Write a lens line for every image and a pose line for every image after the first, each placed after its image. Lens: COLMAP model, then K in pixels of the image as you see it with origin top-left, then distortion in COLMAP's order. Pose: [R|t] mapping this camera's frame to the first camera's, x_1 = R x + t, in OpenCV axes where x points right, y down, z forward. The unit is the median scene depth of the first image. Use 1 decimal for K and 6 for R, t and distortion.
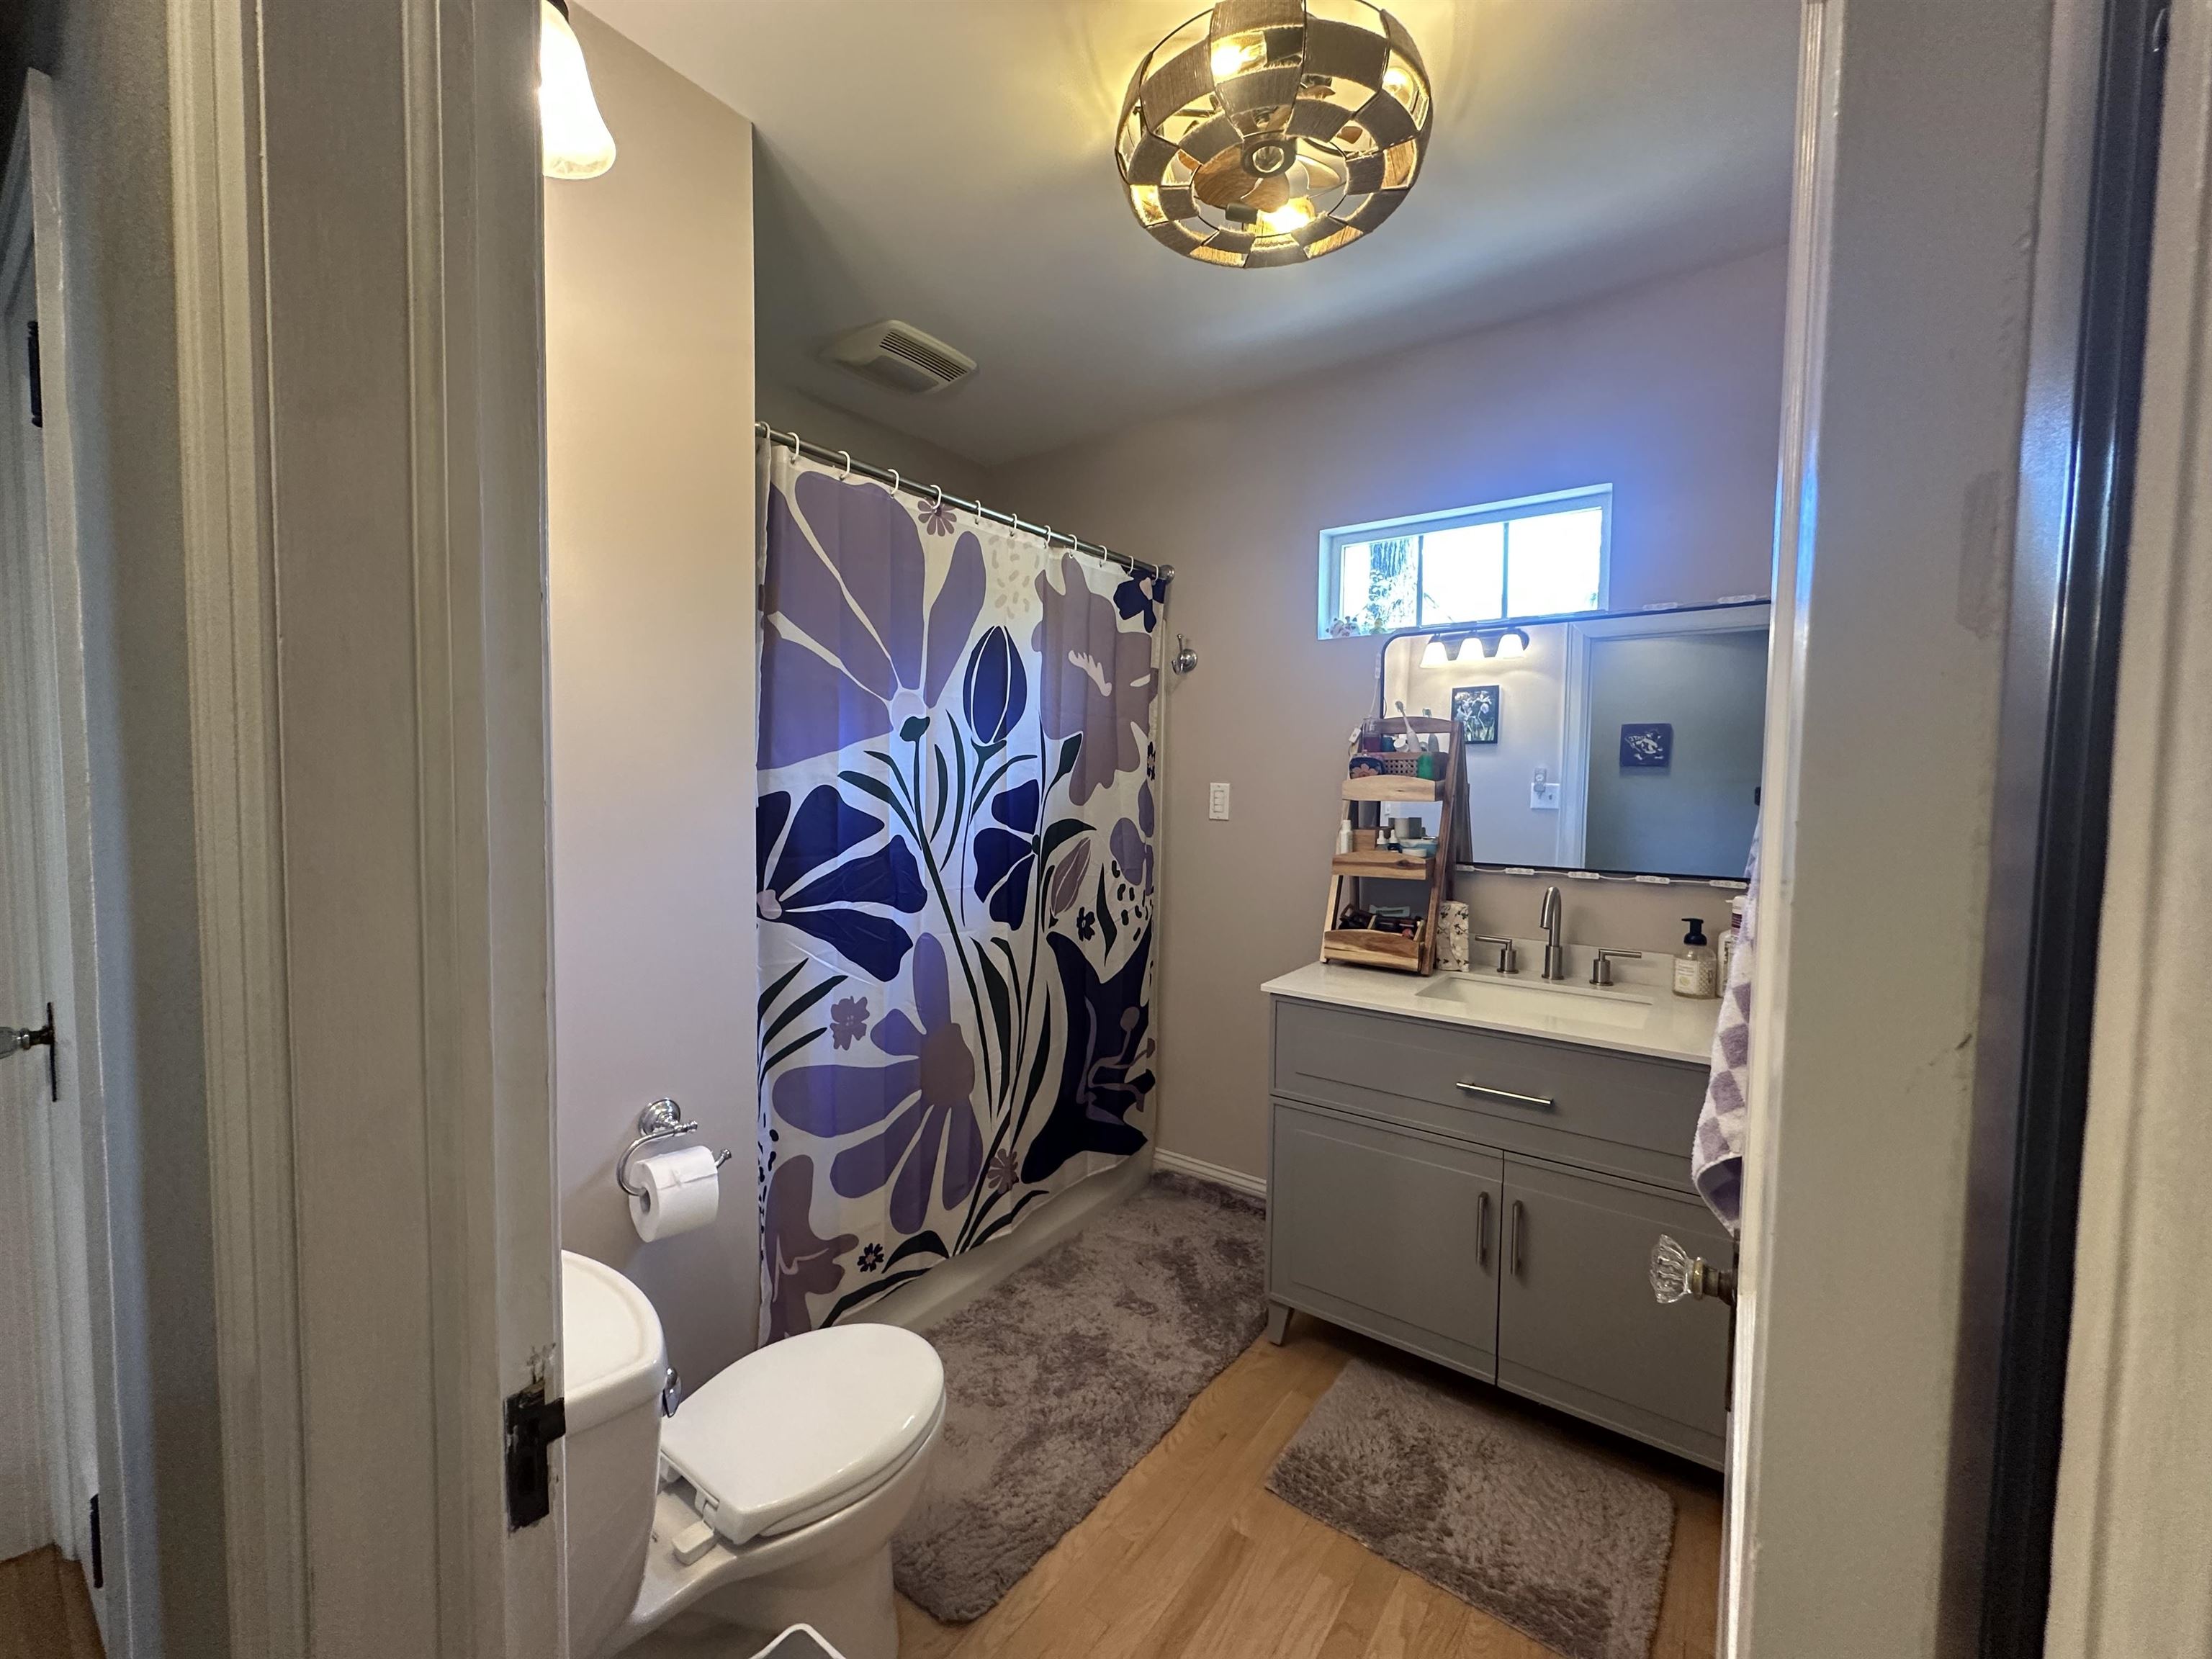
lens RADIAL K [[891.0, 0, 1105.4], [0, 891.0, 832.7], [0, 0, 1]] dist [-0.000152, -0.000033]
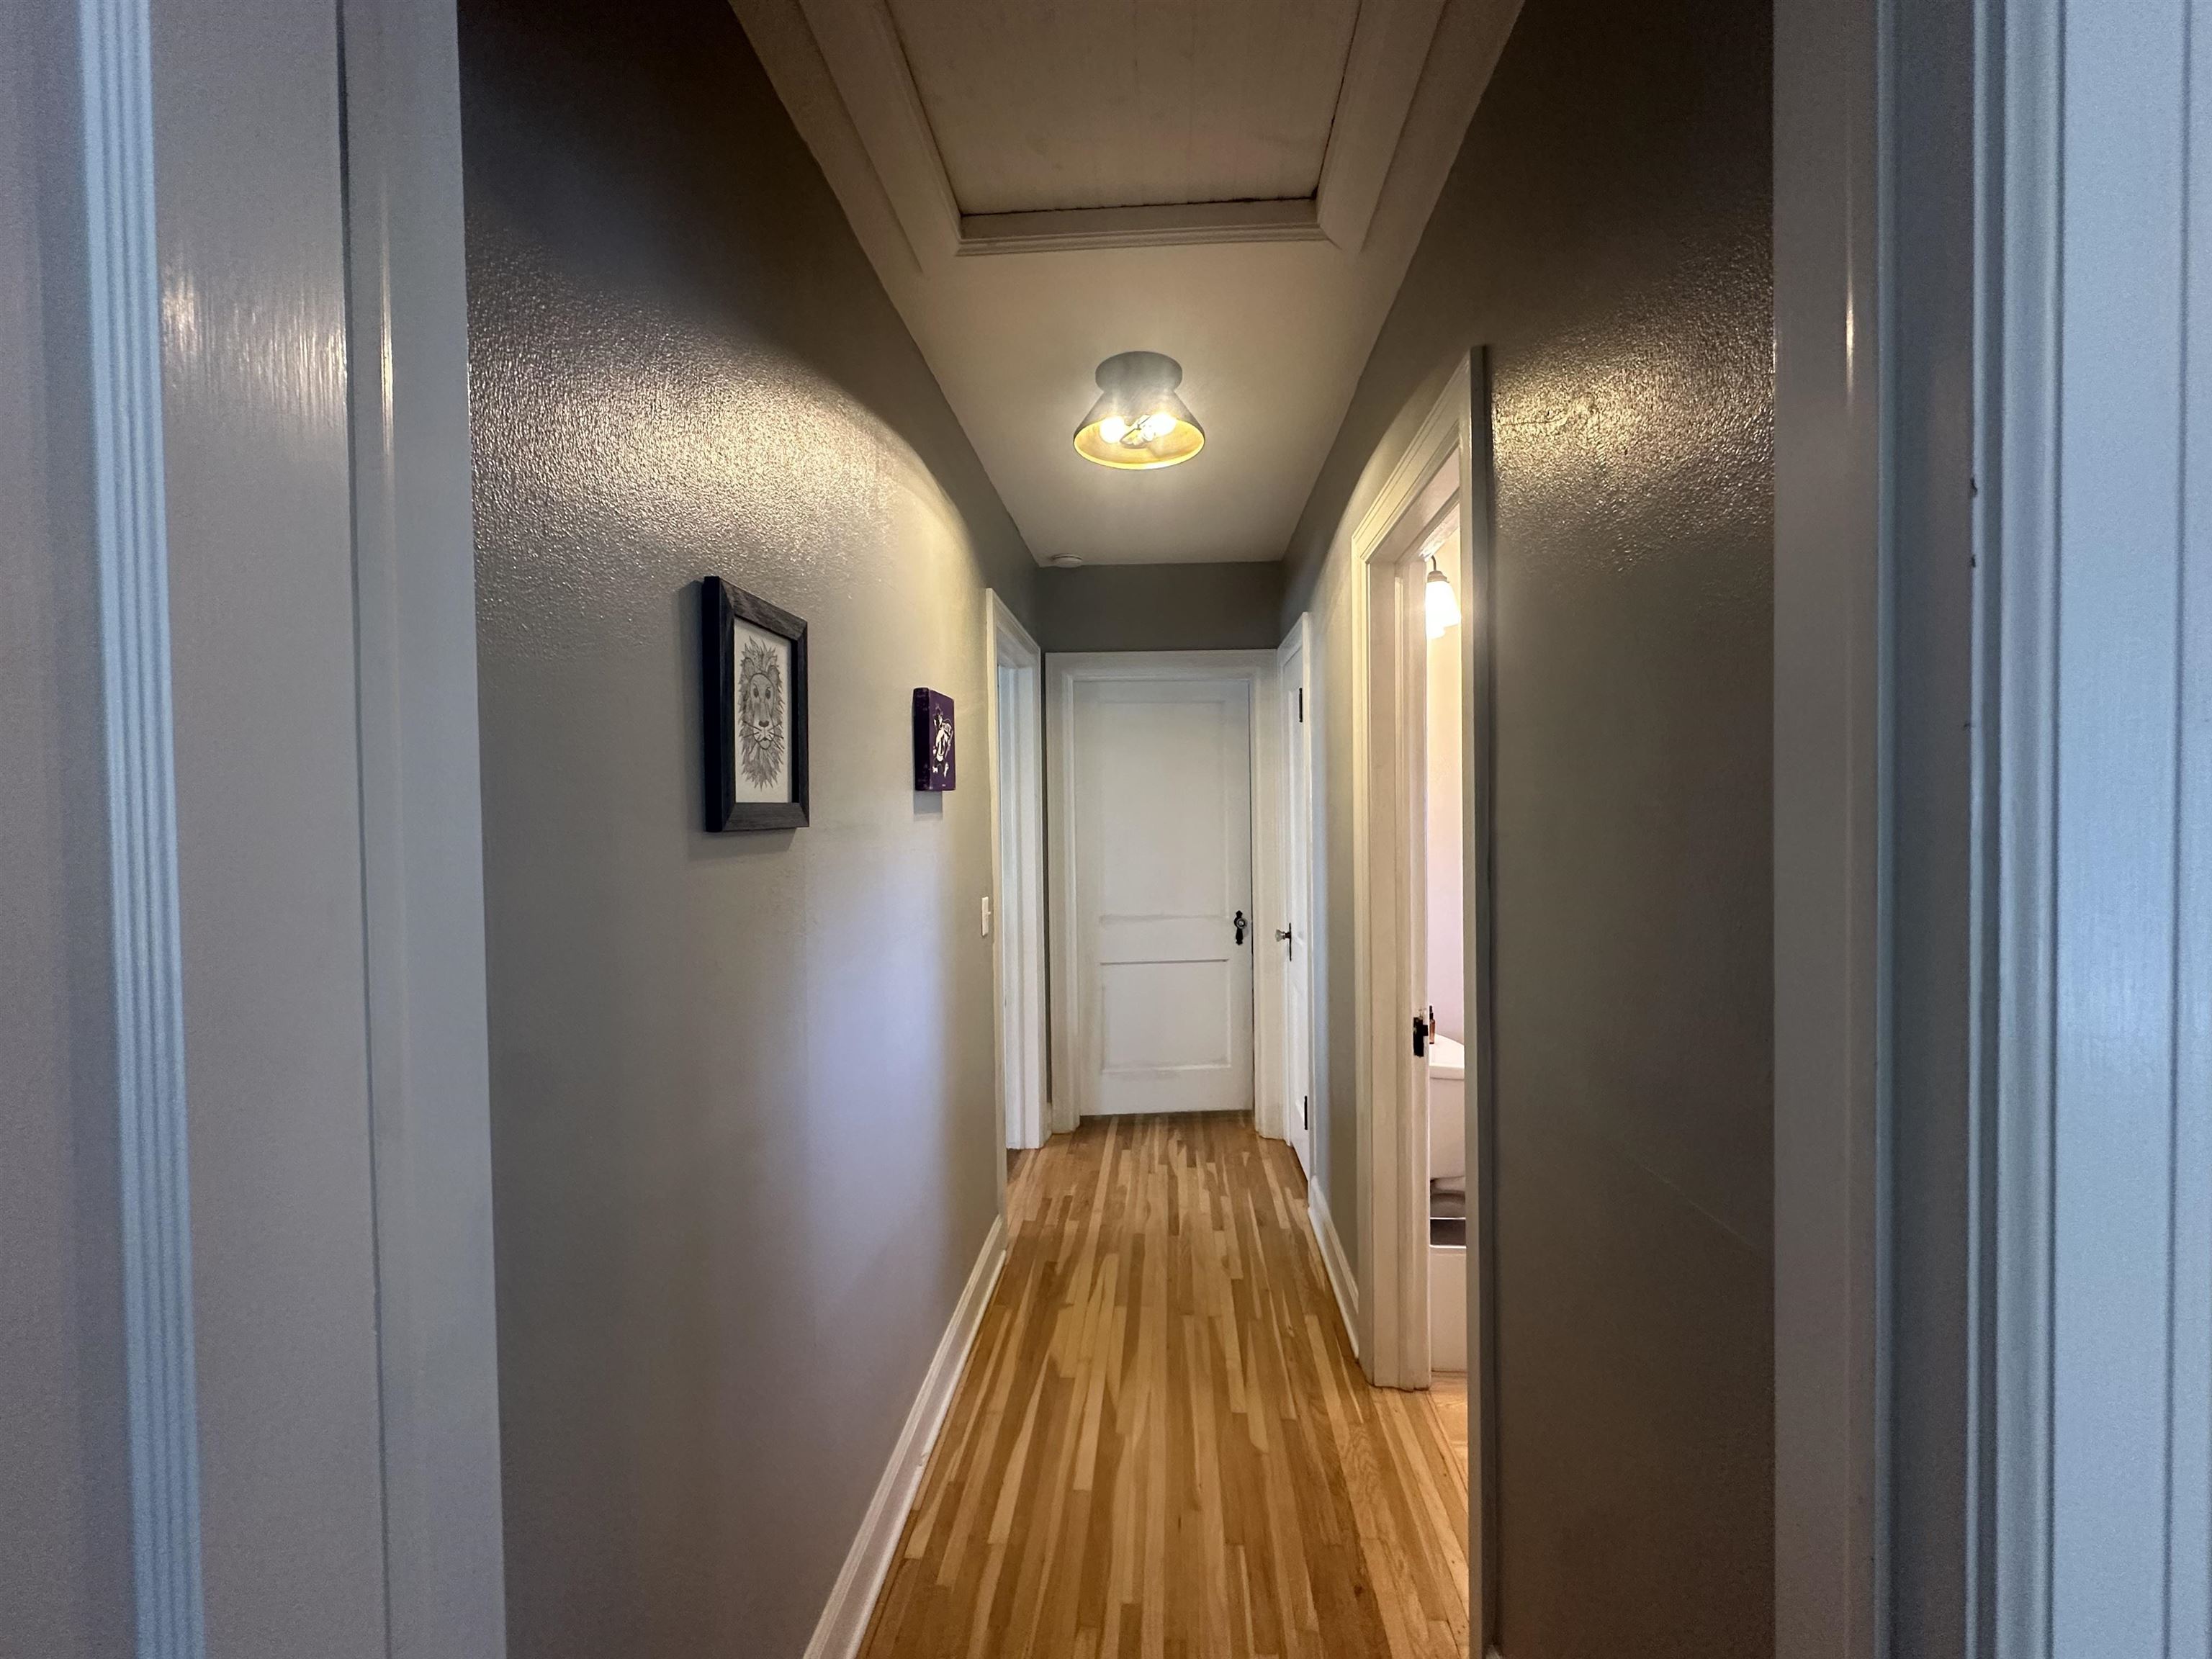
lens RADIAL K [[891.0, 0, 1107.7], [0, 891.0, 827.1], [0, 0, 1]] dist [-0.000152, -0.000033]
pose [[0.529730, -0.002045, -0.848164, 1.745231], [-0.024393, 0.999547, -0.017645, -0.056434], [0.847816, 0.030037, 0.529440, -2.001934]]
